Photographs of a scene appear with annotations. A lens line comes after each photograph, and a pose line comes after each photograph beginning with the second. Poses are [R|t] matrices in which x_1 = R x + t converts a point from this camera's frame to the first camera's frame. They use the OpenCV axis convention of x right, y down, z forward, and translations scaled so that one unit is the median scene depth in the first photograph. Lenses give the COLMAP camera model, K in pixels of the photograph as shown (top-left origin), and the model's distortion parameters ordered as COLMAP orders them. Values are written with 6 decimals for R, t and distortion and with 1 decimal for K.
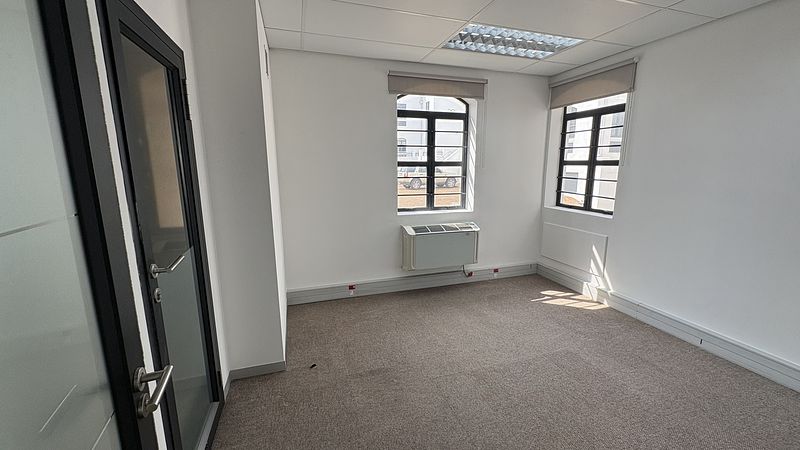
lens RADIAL K [[324.0, 0, 399.2], [0, 324.0, 225.0], [0, 0, 1]] dist [0.001816, 0.001365]
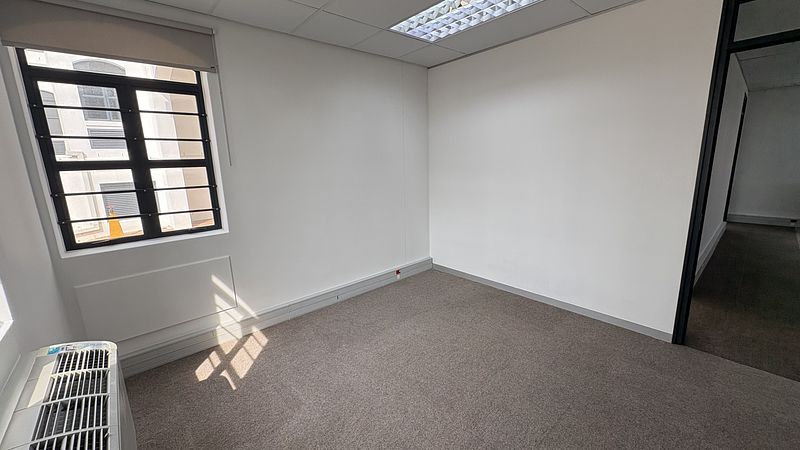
lens RADIAL K [[324.0, 0, 400.3], [0, 324.0, 221.7], [0, 0, 1]] dist [0.001816, 0.001365]
pose [[-0.409518, -0.167545, 0.896785, -0.212637], [0.191864, 0.945190, 0.264204, -0.165379], [-0.891899, 0.280257, -0.354926, 0.851385]]
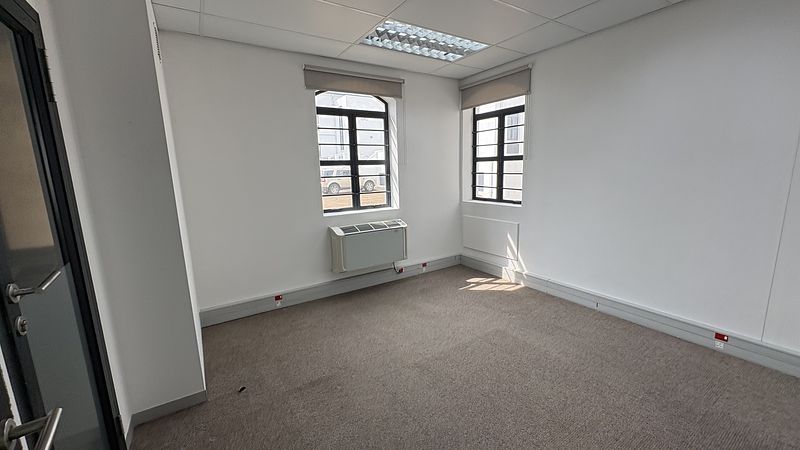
lens RADIAL K [[324.0, 0, 400.6], [0, 324.0, 225.1], [0, 0, 1]] dist [0.001816, 0.001365]
pose [[0.966460, -0.068595, 0.247488, -0.025186], [0.072481, 0.997348, -0.006612, 0.018497], [-0.246378, 0.024329, 0.968869, 0.019643]]
